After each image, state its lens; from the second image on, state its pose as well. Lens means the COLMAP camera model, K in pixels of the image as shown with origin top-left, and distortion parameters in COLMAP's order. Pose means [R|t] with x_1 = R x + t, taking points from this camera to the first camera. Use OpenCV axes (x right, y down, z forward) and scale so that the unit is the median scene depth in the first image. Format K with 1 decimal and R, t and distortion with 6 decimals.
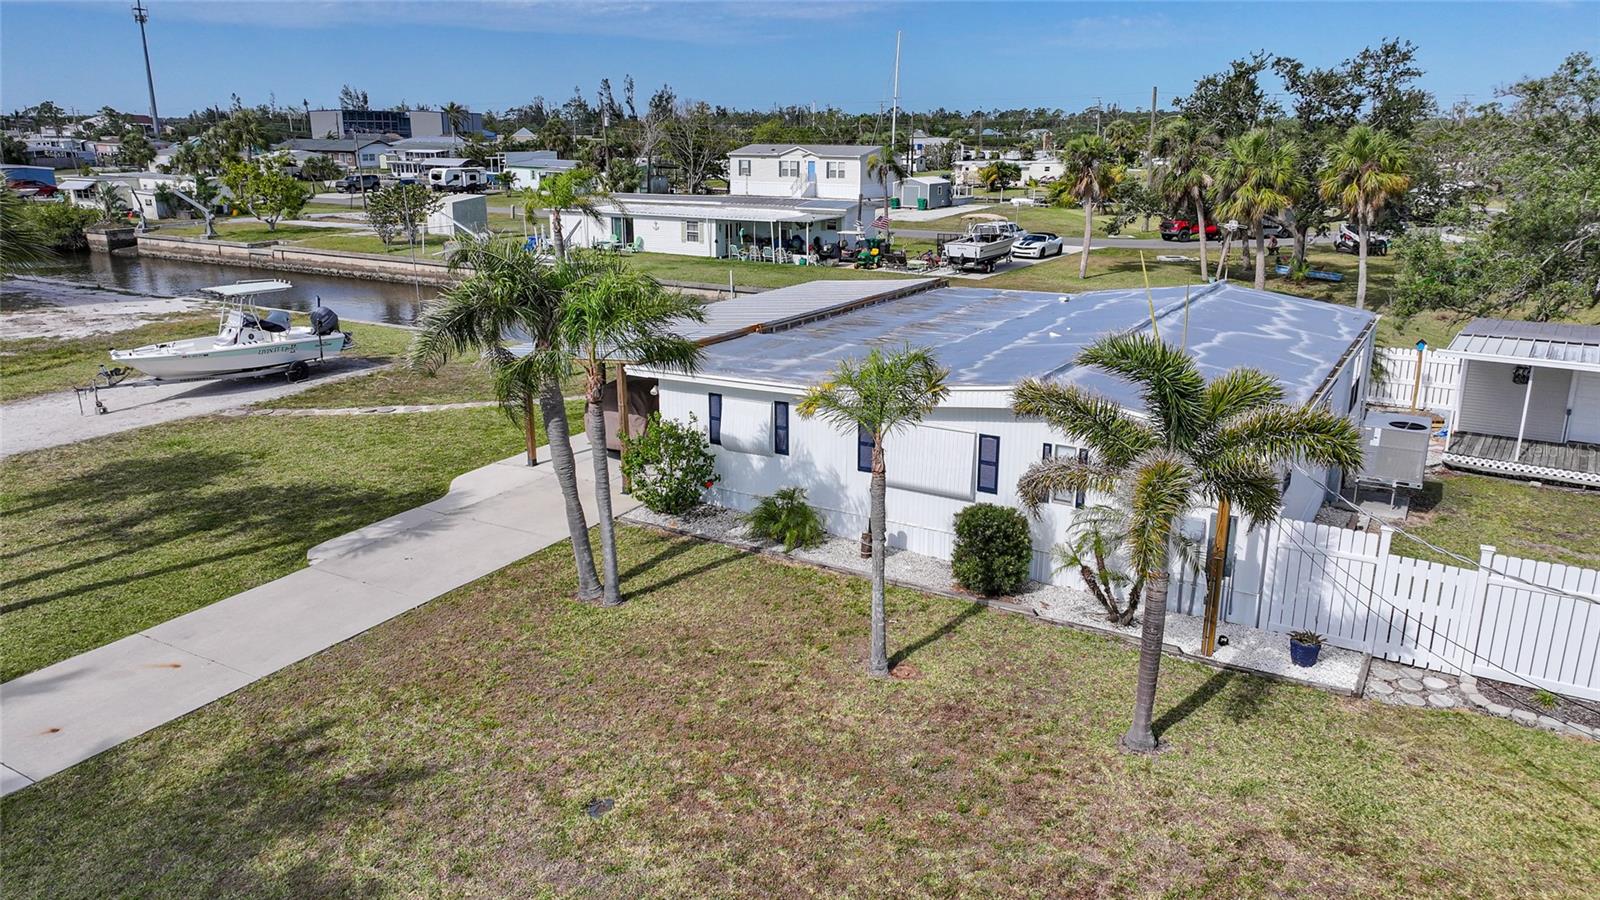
lens RADIAL K [[1120.4, 0, 807.5], [0, 1120.4, 445.1], [0, 0, 1]] dist [-0.001009, 0.016890]
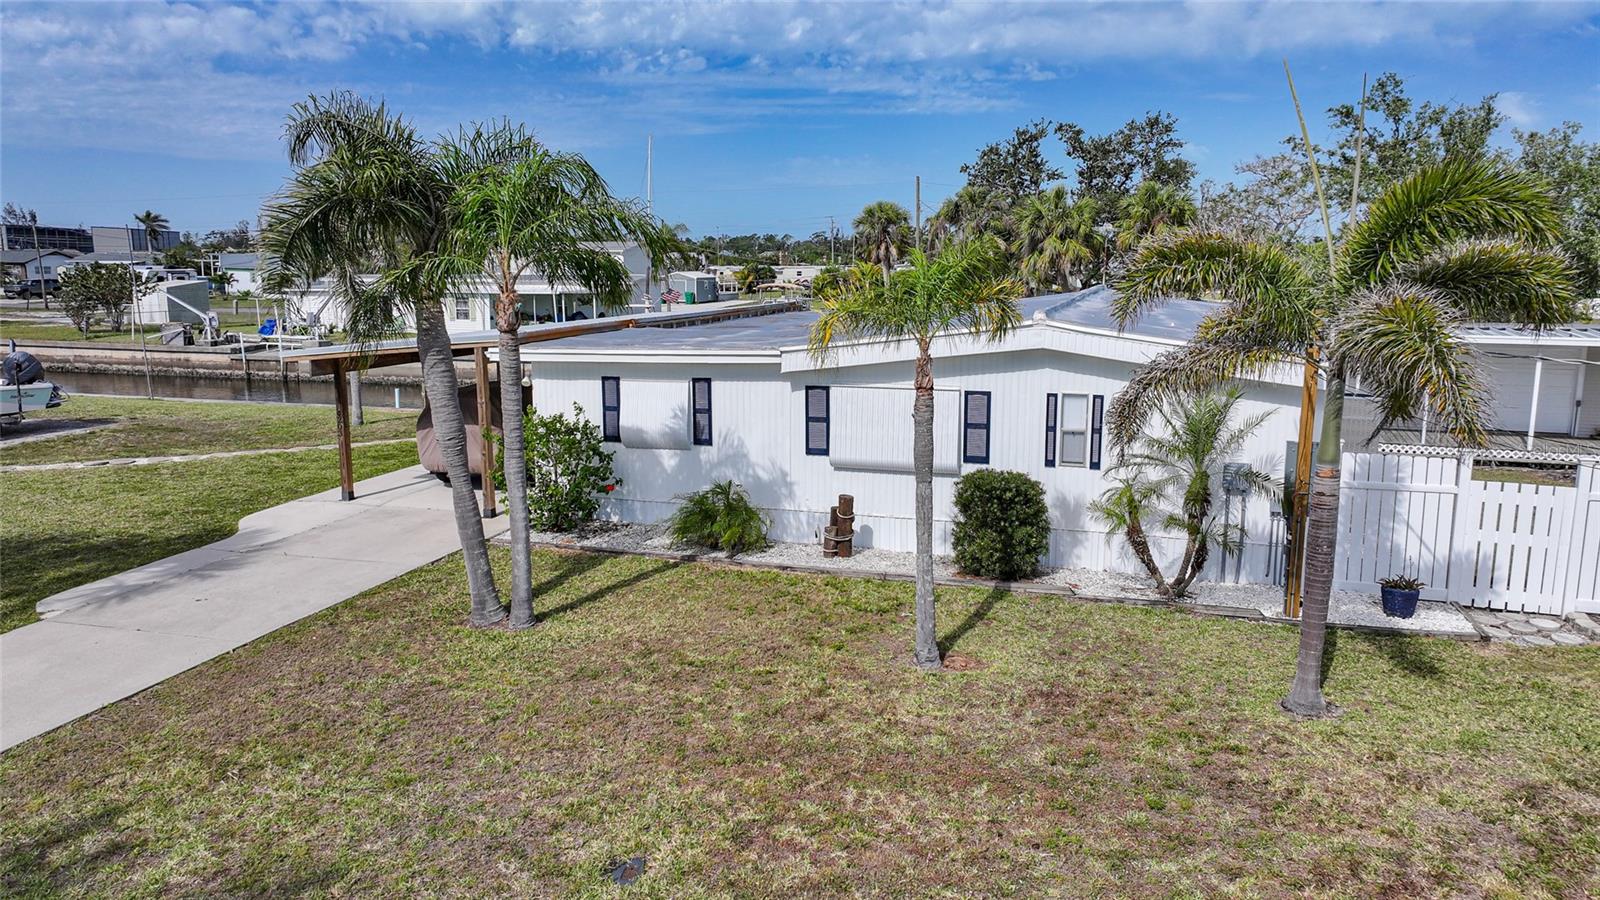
lens RADIAL K [[1120.4, 0, 806.6], [0, 1120.4, 441.9], [0, 0, 1]] dist [-0.001009, 0.016890]
pose [[0.972464, -0.038546, 0.229843, -0.131506], [0.064358, 0.992293, -0.105885, 0.093123], [-0.223990, 0.117762, 0.967451, 0.201203]]
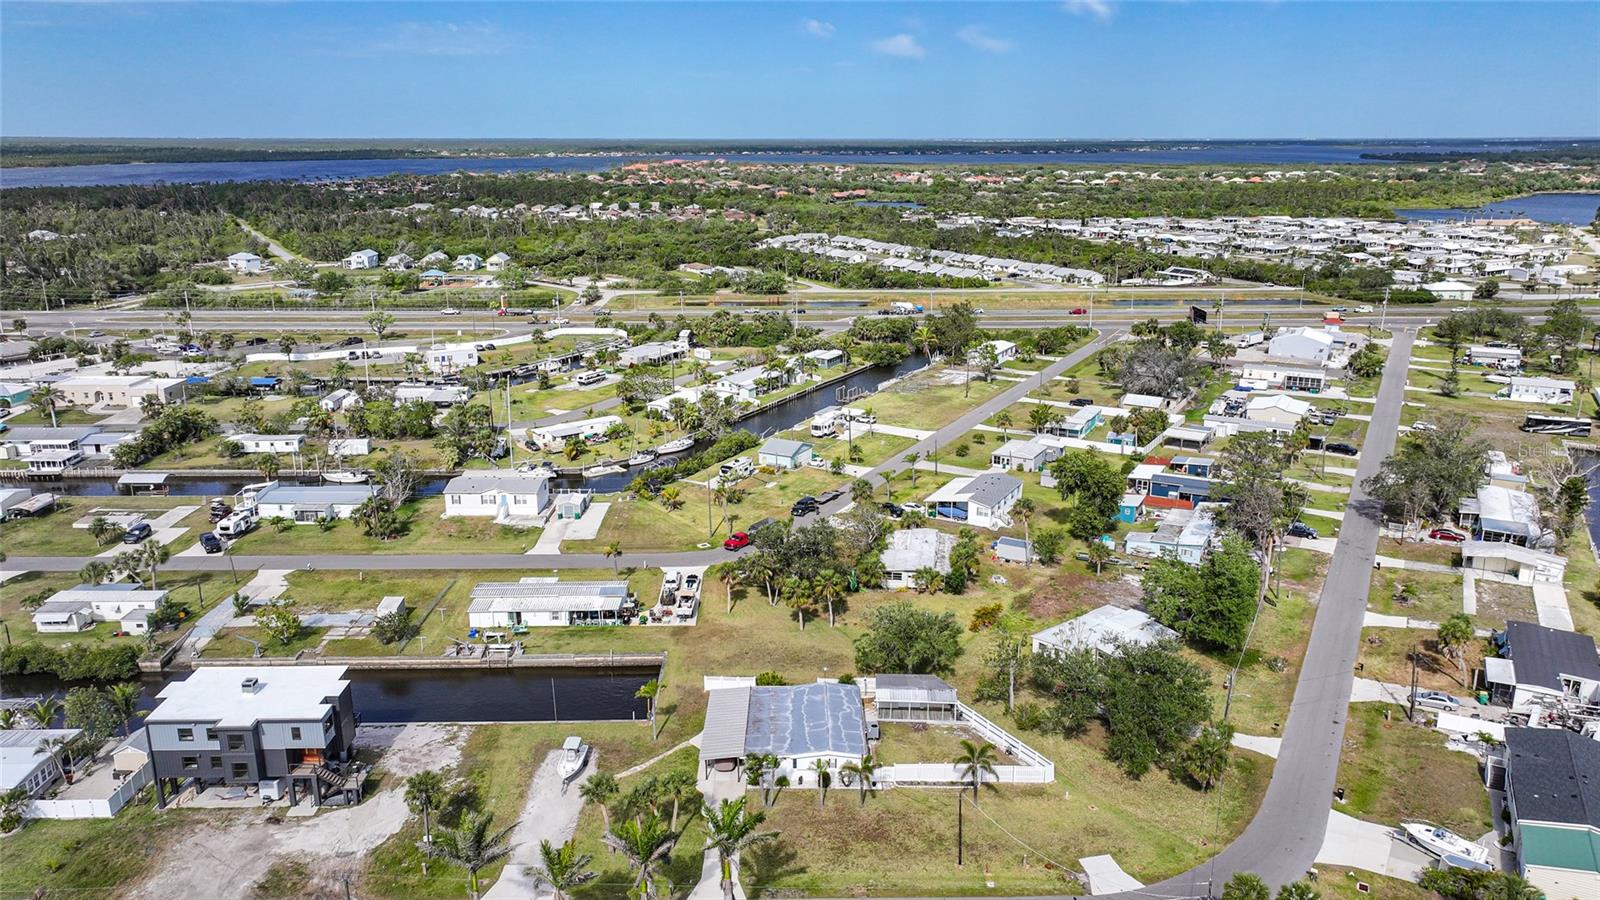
lens RADIAL K [[1120.4, 0, 796.0], [0, 1120.4, 453.0], [0, 0, 1]] dist [-0.001009, 0.016890]
pose [[0.856362, -0.147399, 0.494892, -2.203368], [0.147541, 0.988285, 0.039047, -1.556051], [-0.494850, 0.039578, 0.868077, -3.447032]]
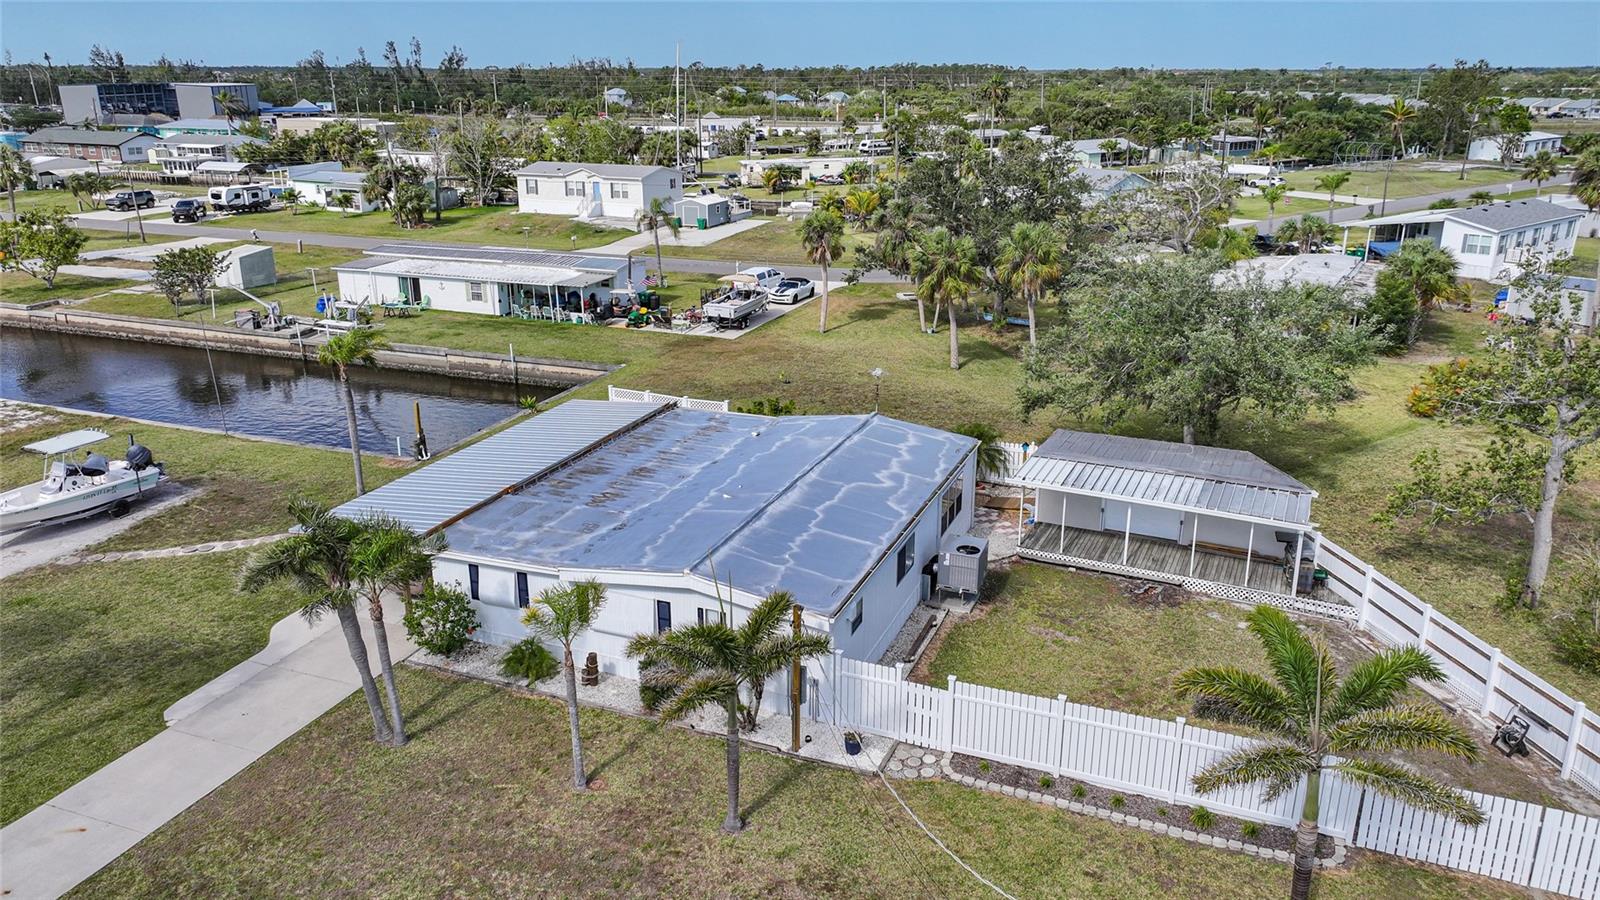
lens RADIAL K [[1120.4, 0, 803.9], [0, 1120.4, 447.0], [0, 0, 1]] dist [-0.001009, 0.016890]
pose [[0.986973, -0.053242, 0.151818, 0.114700], [0.046071, 0.997667, 0.050371, -0.237869], [-0.154146, -0.042720, 0.987124, -0.400373]]
